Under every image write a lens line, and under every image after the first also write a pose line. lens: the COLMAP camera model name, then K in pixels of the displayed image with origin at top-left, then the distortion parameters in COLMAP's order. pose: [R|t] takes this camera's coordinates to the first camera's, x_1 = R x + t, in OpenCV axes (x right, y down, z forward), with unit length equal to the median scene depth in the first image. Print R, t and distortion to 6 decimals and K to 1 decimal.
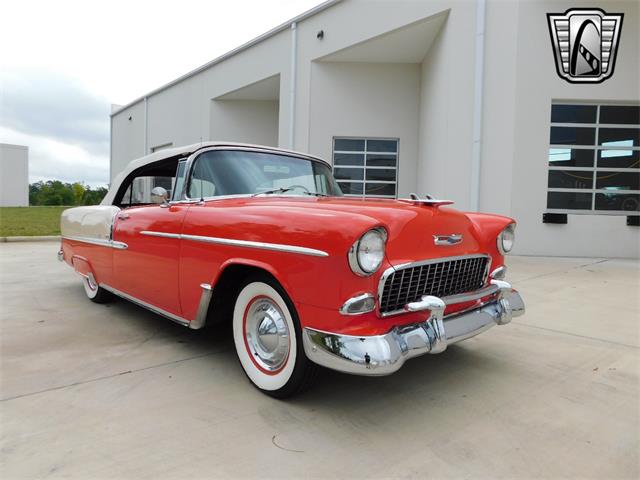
lens RADIAL K [[421.7, 0, 316.5], [0, 421.7, 237.4], [0, 0, 1]] dist [-0.071707, 0.053949]
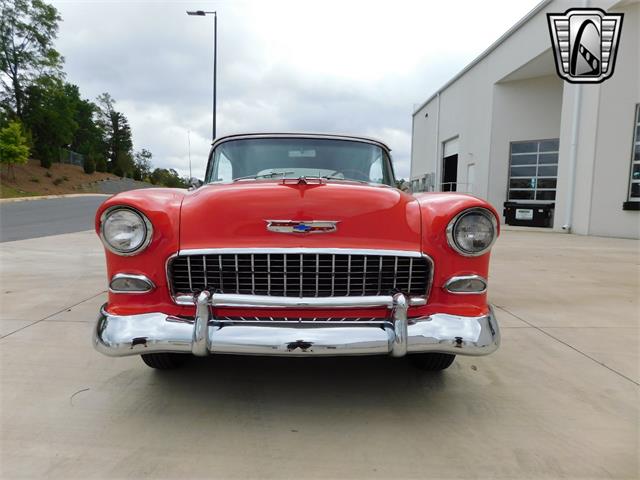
lens RADIAL K [[421.7, 0, 316.5], [0, 421.7, 237.4], [0, 0, 1]] dist [-0.071707, 0.053949]
pose [[0.745032, 0.047273, -0.665351, 0.091432], [-0.037112, 0.998878, 0.029414, 0.000316], [0.665995, 0.002778, 0.745951, 0.047454]]
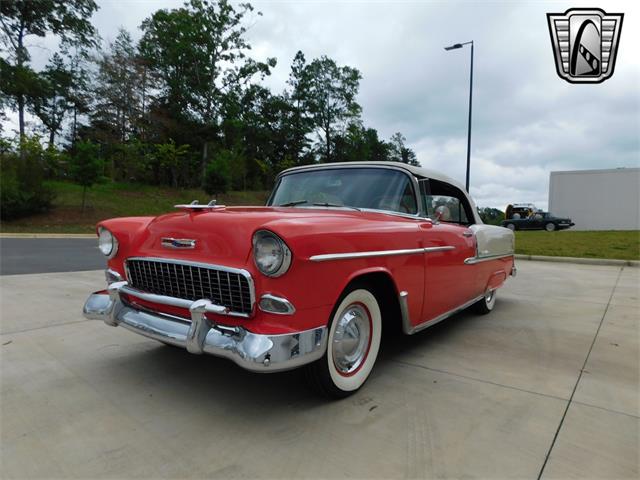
lens RADIAL K [[421.7, 0, 316.5], [0, 421.7, 237.4], [0, 0, 1]] dist [-0.071707, 0.053949]
pose [[0.155559, 0.010359, -0.987772, 0.155213], [-0.072227, 0.997388, -0.000915, -0.003813], [0.985183, 0.071486, 0.155901, 0.137433]]
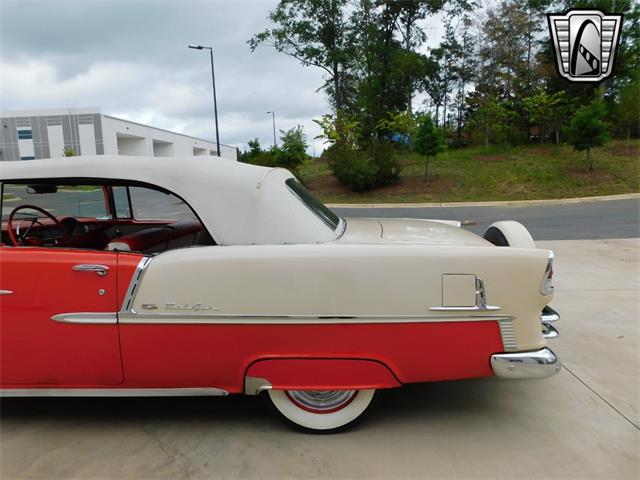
lens RADIAL K [[421.7, 0, 316.5], [0, 421.7, 237.4], [0, 0, 1]] dist [-0.071707, 0.053949]
pose [[-0.740064, 0.082148, -0.667500, -0.002205], [-0.022724, 0.988891, 0.146896, -0.035946], [0.672152, 0.123881, -0.729976, 0.356260]]
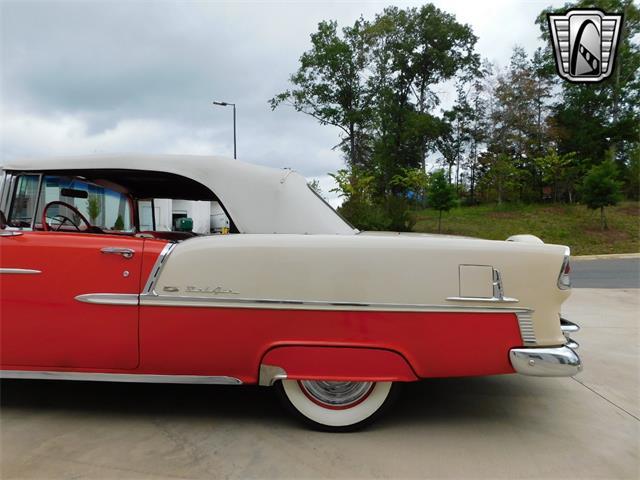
lens RADIAL K [[421.7, 0, 316.5], [0, 421.7, 237.4], [0, 0, 1]] dist [-0.071707, 0.053949]
pose [[-0.759935, -0.031929, -0.649215, 0.002201], [-0.054015, 0.998440, 0.014122, -0.018857], [0.647751, 0.045799, -0.760474, 0.359106]]
